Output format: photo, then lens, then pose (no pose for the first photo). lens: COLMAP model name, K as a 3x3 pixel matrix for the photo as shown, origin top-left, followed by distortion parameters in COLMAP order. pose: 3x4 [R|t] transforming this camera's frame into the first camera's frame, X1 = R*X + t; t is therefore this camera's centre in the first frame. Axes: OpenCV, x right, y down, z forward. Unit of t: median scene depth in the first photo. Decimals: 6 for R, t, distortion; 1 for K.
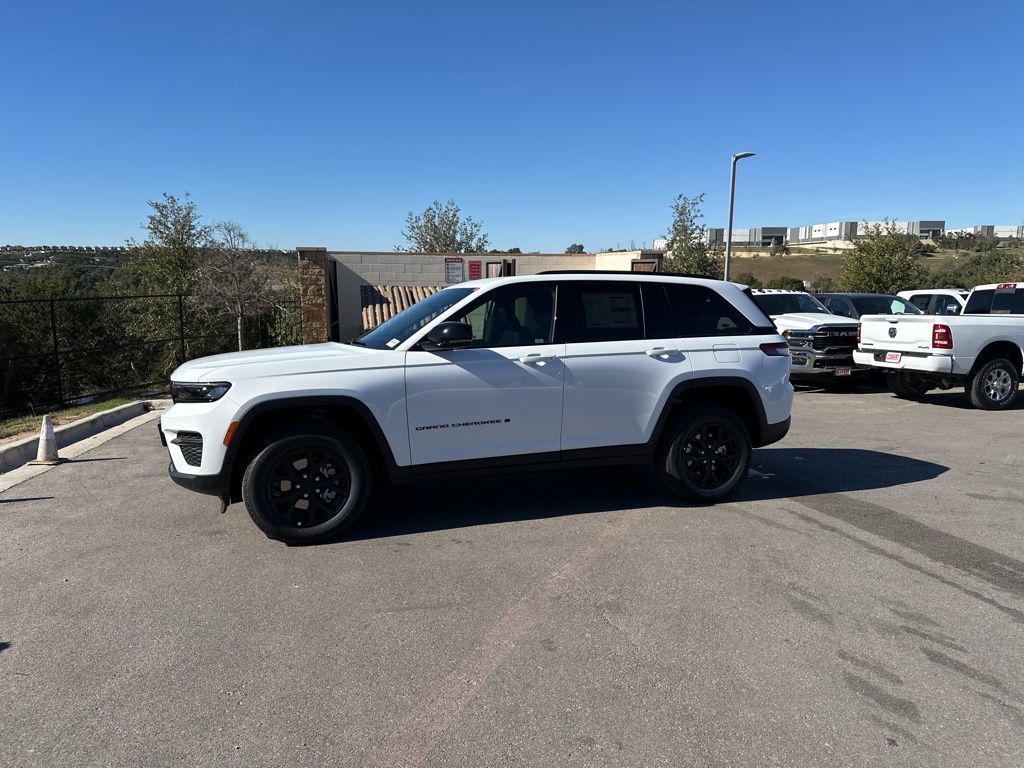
lens RADIAL K [[718.1, 0, 514.2], [0, 718.1, 390.9], [0, 0, 1]] dist [0.071071, -0.093705]
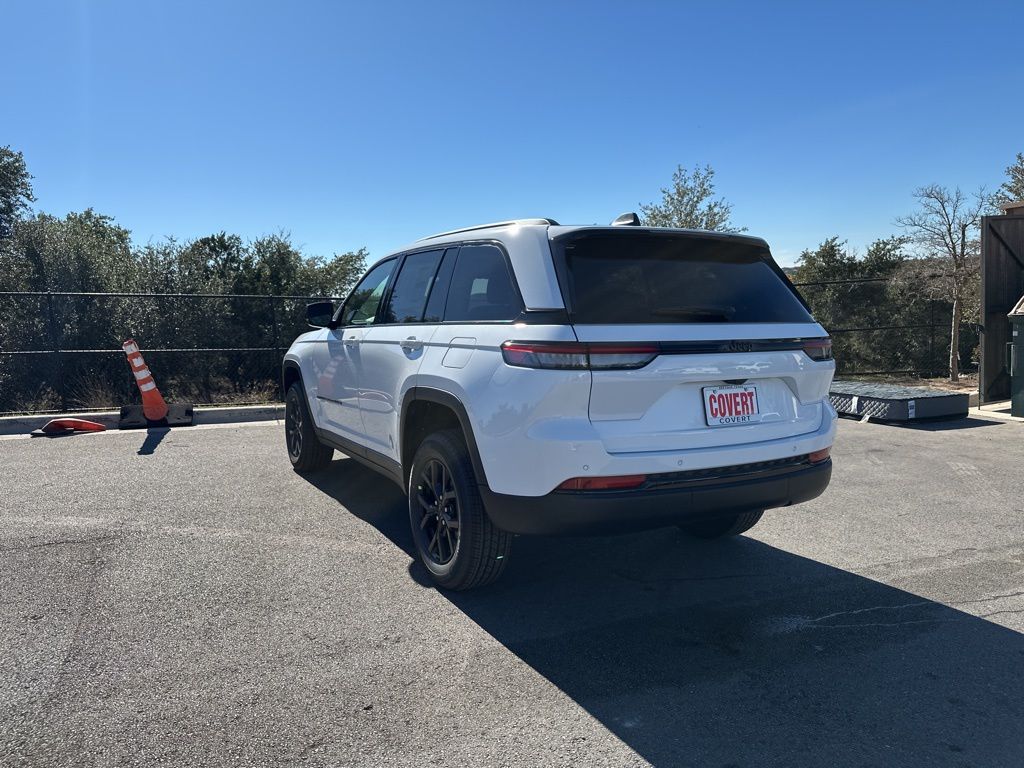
lens RADIAL K [[718.1, 0, 509.2], [0, 718.1, 397.6], [0, 0, 1]] dist [0.071071, -0.093705]
pose [[0.167244, 0.119641, -0.978629, 0.918857], [-0.094477, 0.989987, 0.104884, -0.084319], [0.981378, 0.074917, 0.176873, 0.973716]]
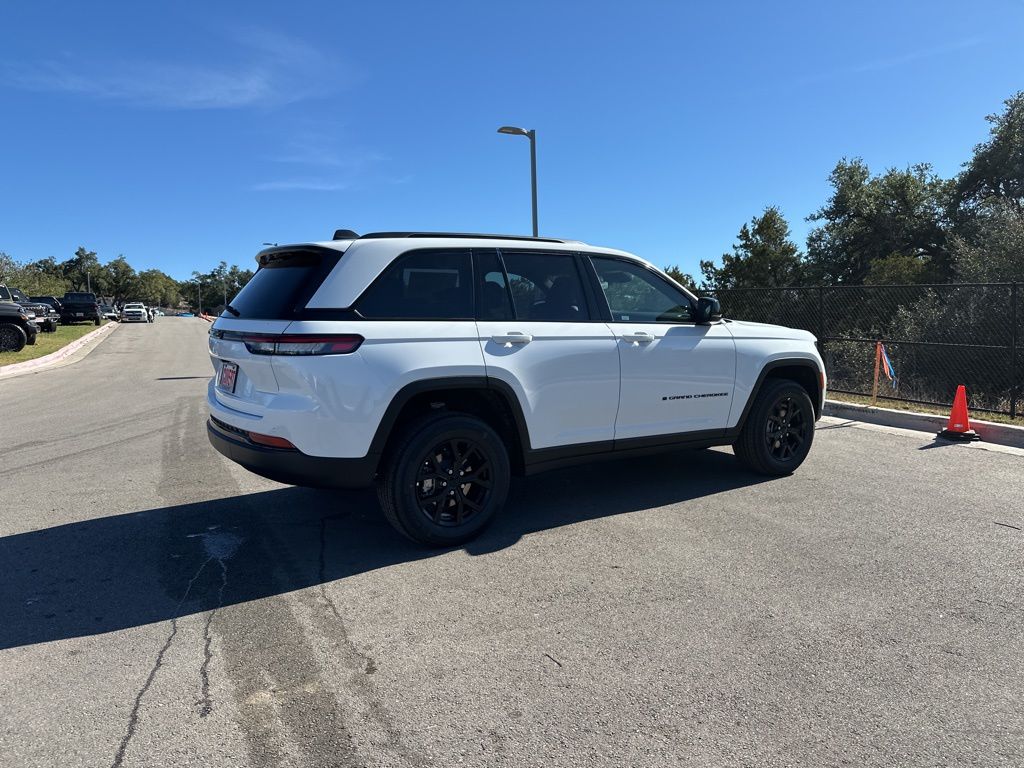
lens RADIAL K [[718.1, 0, 506.6], [0, 718.1, 388.6], [0, 0, 1]] dist [0.071071, -0.093705]
pose [[-0.970624, 0.037549, -0.237653, 0.286742], [-0.013592, 0.977612, 0.209975, -0.192938], [0.240217, 0.207037, -0.948384, 2.068948]]
